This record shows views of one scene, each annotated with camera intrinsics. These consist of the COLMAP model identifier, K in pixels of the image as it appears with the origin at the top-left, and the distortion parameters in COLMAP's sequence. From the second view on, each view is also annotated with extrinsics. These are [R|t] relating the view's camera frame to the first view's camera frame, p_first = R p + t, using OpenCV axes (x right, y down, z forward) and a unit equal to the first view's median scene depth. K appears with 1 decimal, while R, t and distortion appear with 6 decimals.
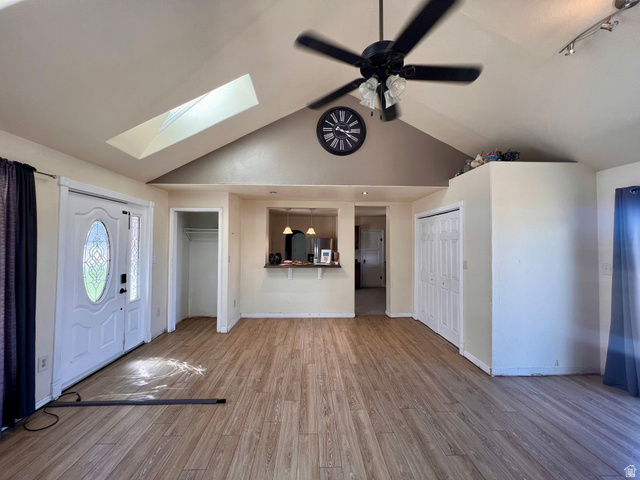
lens RADIAL K [[256.2, 0, 318.3], [0, 256.2, 237.9], [0, 0, 1]] dist [-0.003039, 0.000866]
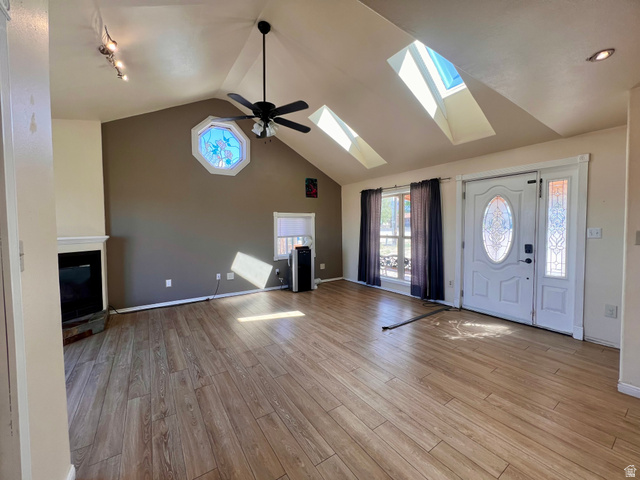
lens RADIAL K [[256.2, 0, 318.4], [0, 256.2, 238.2], [0, 0, 1]] dist [-0.003039, 0.000866]
pose [[-0.848887, 0.022155, -0.528109, 0.458541], [0.015696, 0.999737, 0.016711, 0.087691], [0.528341, 0.005896, -0.849012, 1.400398]]
